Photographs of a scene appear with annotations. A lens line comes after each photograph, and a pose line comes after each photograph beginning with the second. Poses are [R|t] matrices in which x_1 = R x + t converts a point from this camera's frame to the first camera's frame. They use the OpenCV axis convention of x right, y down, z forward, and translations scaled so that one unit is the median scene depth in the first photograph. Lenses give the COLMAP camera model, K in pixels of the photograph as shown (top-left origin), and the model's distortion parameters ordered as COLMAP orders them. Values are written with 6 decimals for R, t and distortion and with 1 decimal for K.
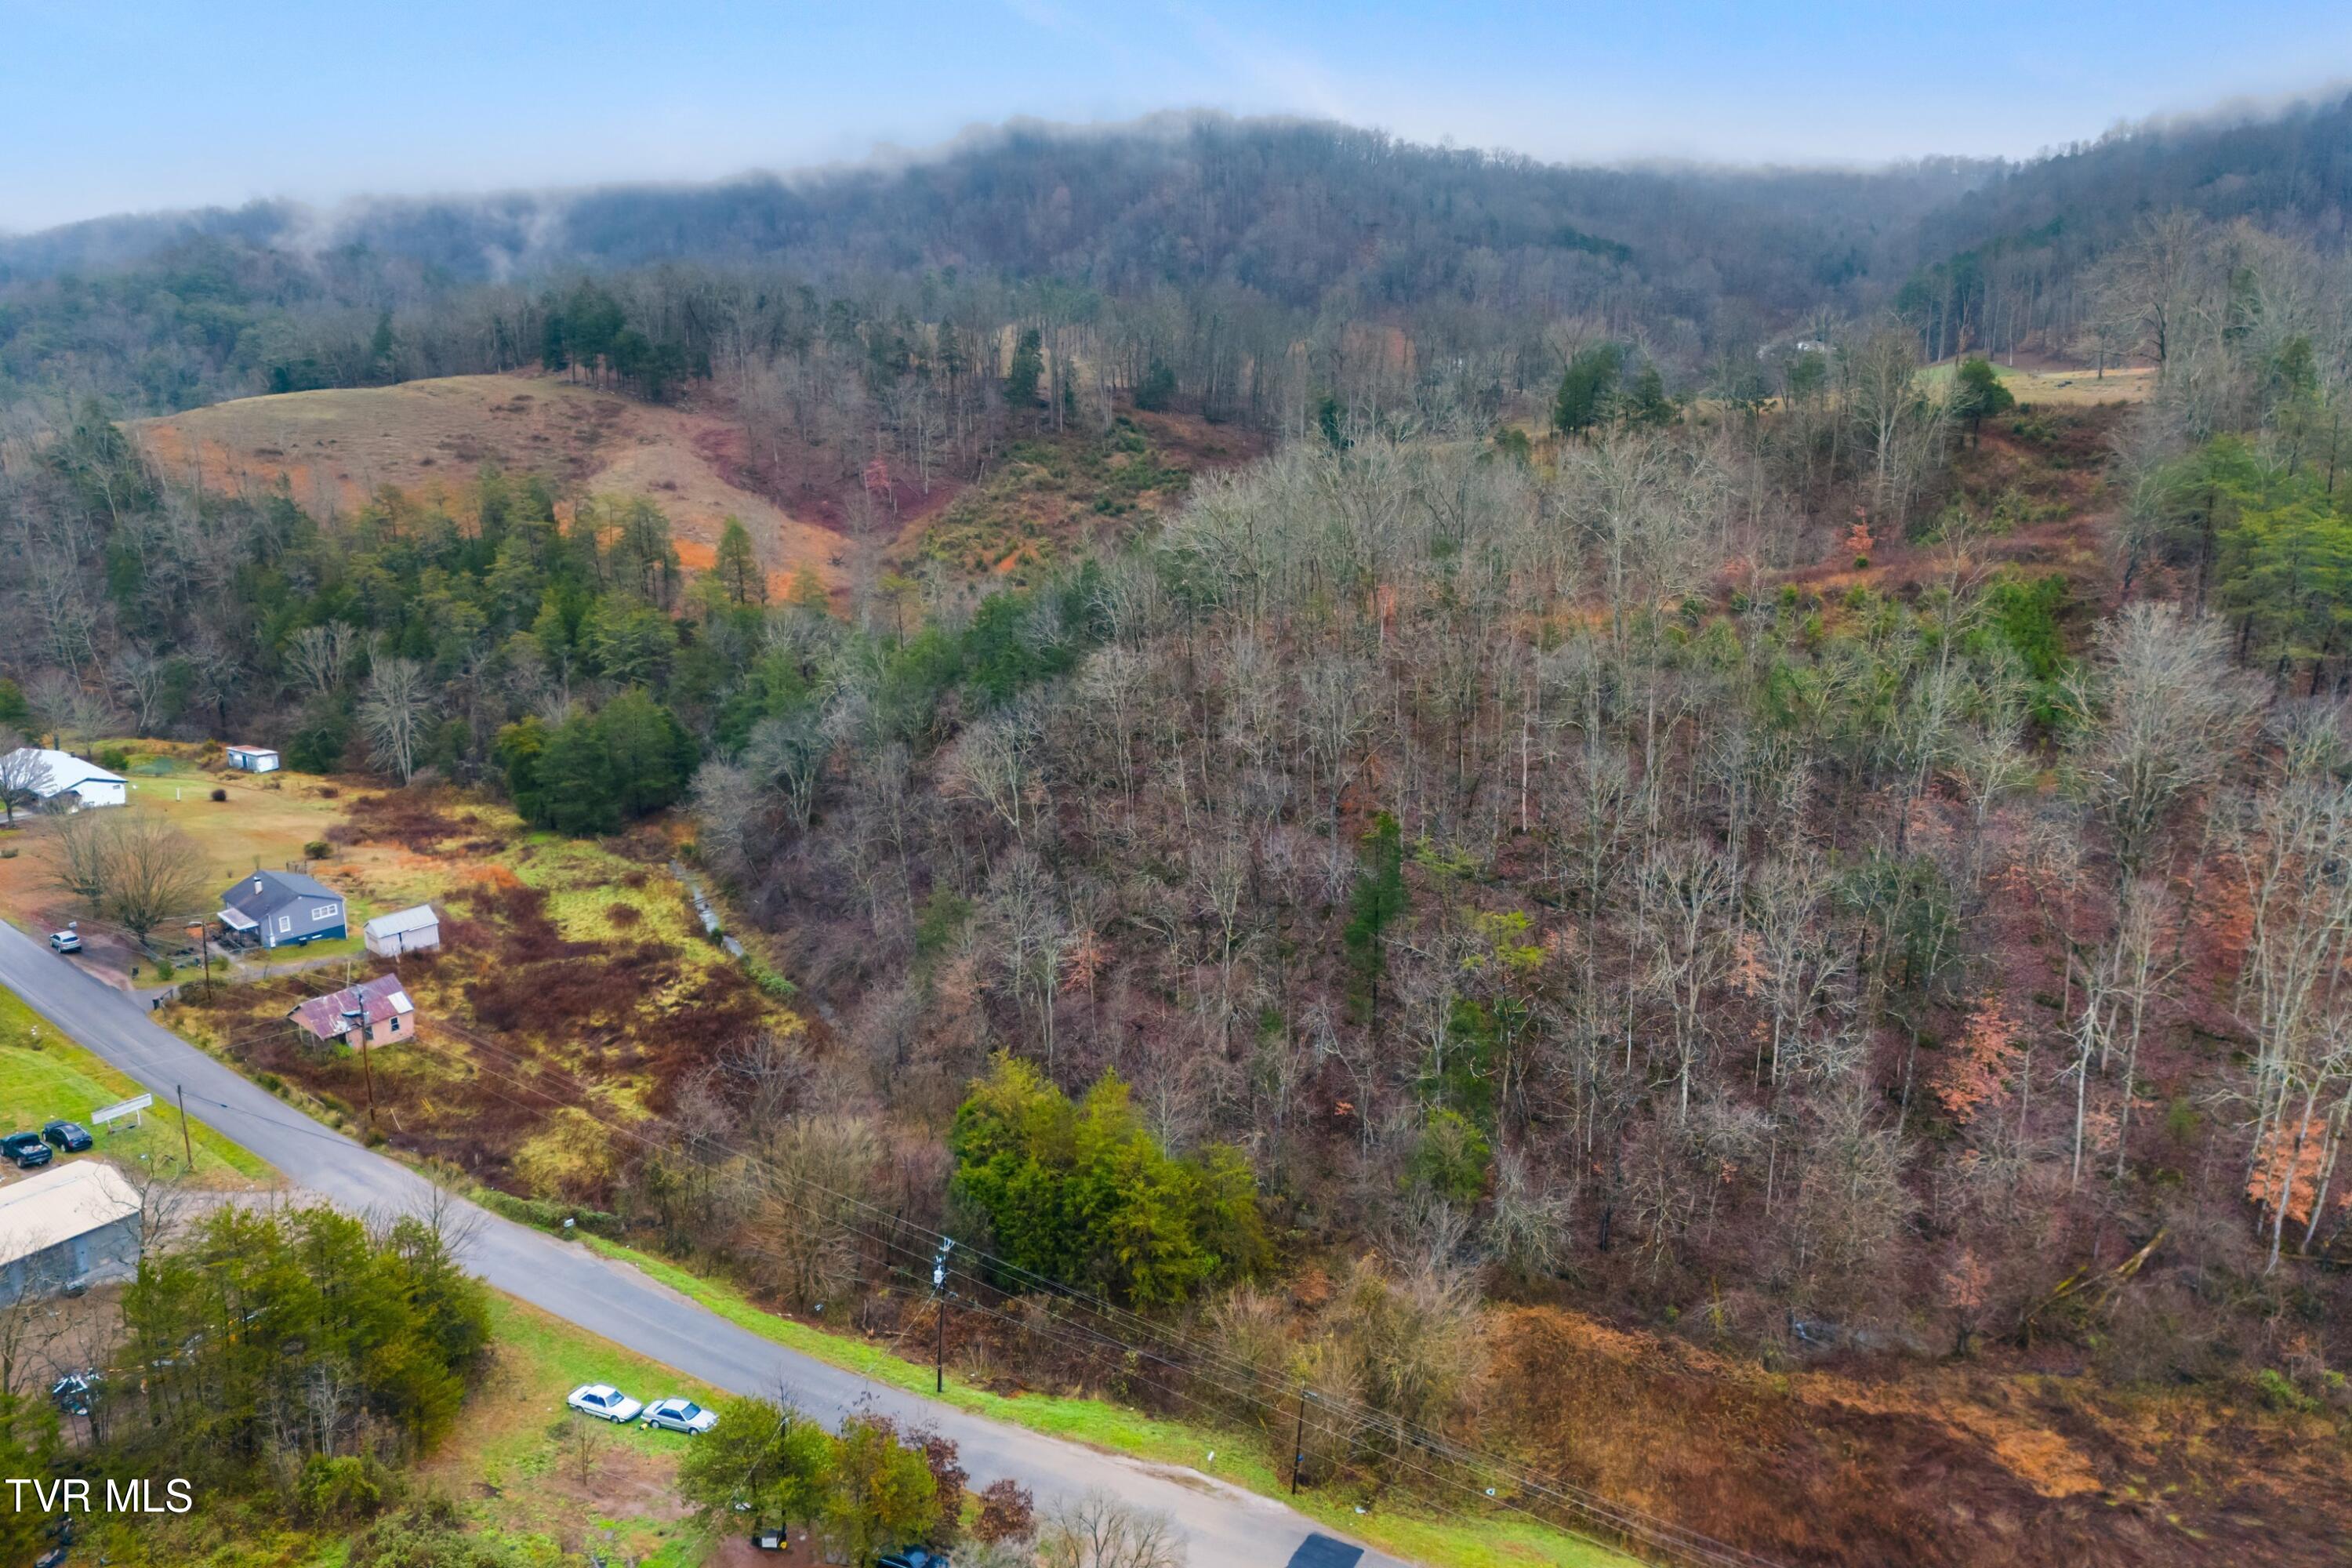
lens RADIAL K [[1831.8, 0, 1172.2], [0, 1831.8, 816.1], [0, 0, 1]] dist [0.159182, -0.294478]
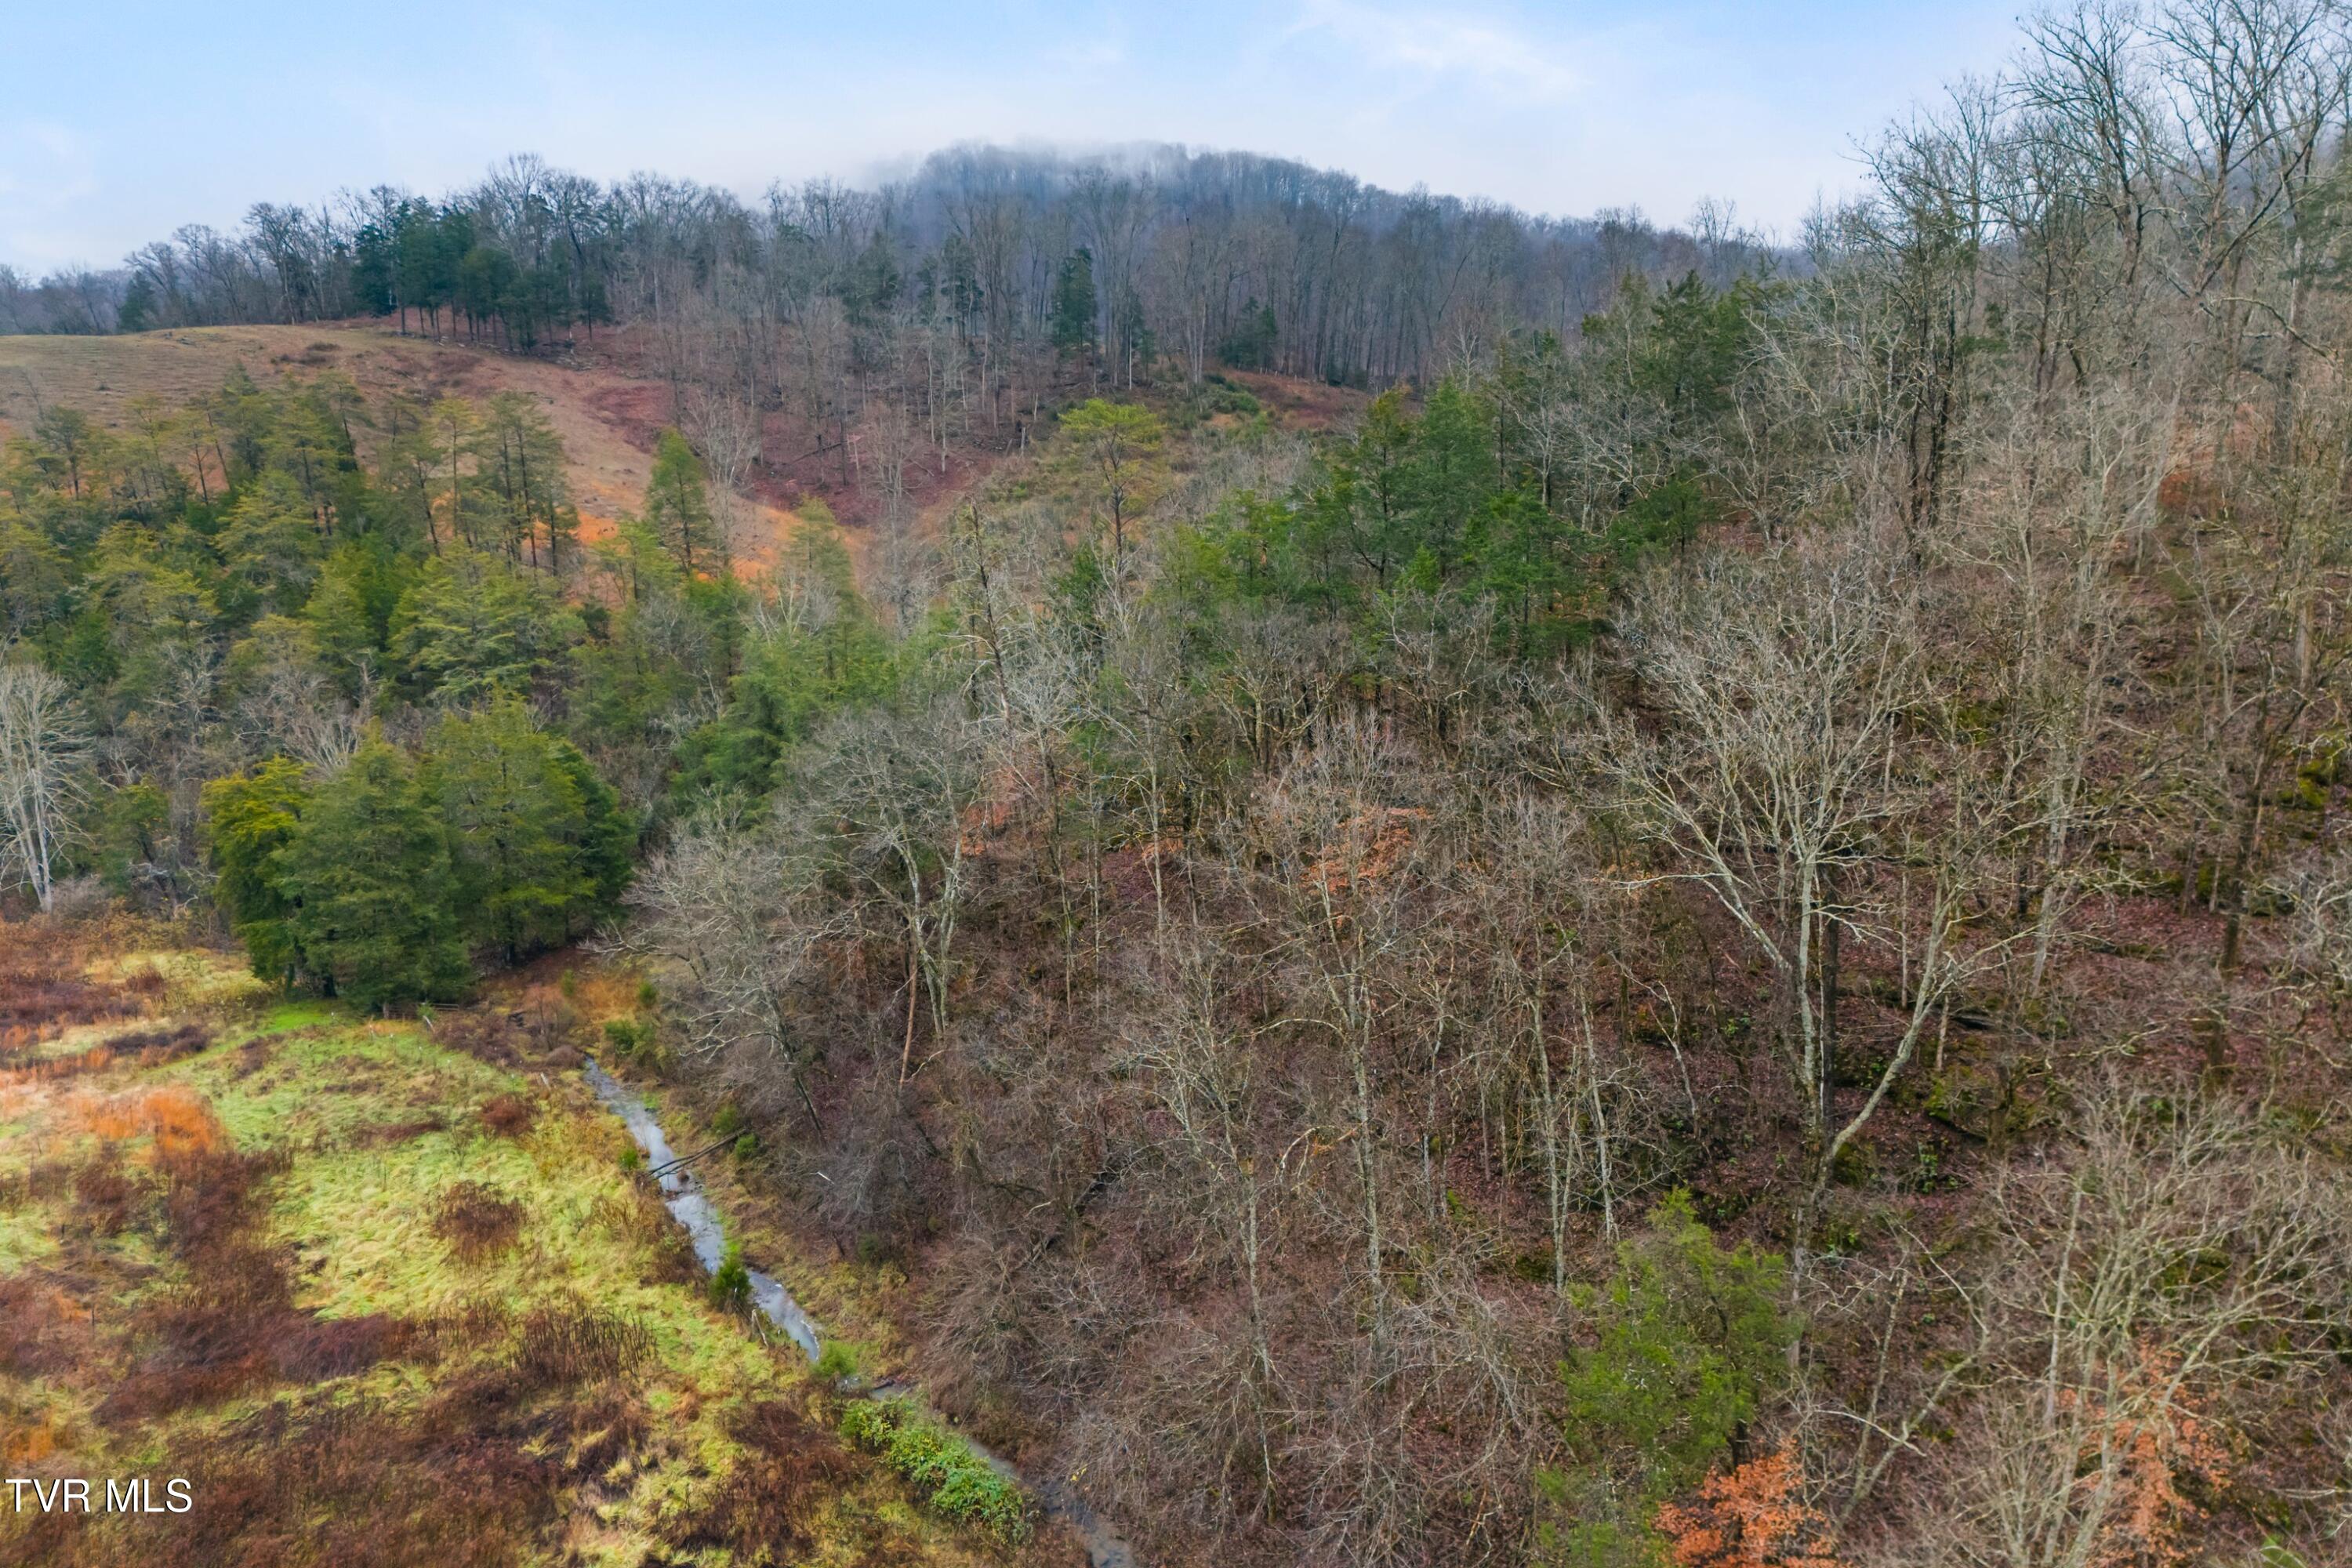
lens RADIAL K [[1830.2, 0, 1176.2], [0, 1830.2, 870.5], [0, 0, 1]] dist [0.067948, -0.003635]
pose [[0.997247, -0.018456, 0.071825, -0.156573], [0.021505, 0.998890, -0.041917, -0.000816], [-0.070971, 0.043346, 0.996536, 0.531096]]
